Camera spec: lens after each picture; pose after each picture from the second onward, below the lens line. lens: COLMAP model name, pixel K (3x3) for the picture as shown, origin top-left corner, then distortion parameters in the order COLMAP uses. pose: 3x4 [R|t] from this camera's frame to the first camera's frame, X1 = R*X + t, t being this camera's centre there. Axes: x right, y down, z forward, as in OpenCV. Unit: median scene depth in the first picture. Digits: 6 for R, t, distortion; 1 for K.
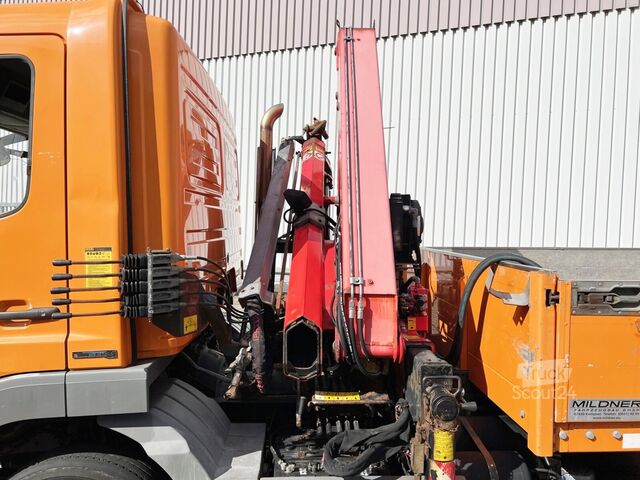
lens RADIAL K [[485.1, 0, 320.0], [0, 485.1, 240.0], [0, 0, 1]] dist [0.065785, -0.072835]
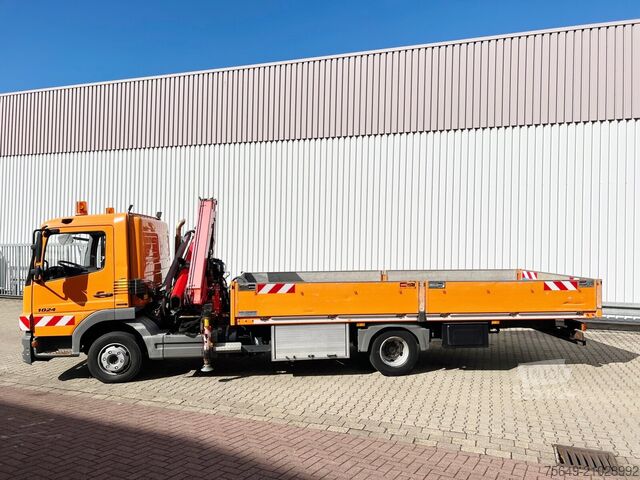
lens RADIAL K [[485.1, 0, 320.0], [0, 485.1, 240.0], [0, 0, 1]] dist [0.065785, -0.072835]
pose [[0.998469, -0.018723, 0.052043, 0.915665], [0.020595, 0.999152, -0.035666, -0.114322], [-0.051331, 0.036683, 0.998008, -2.945348]]
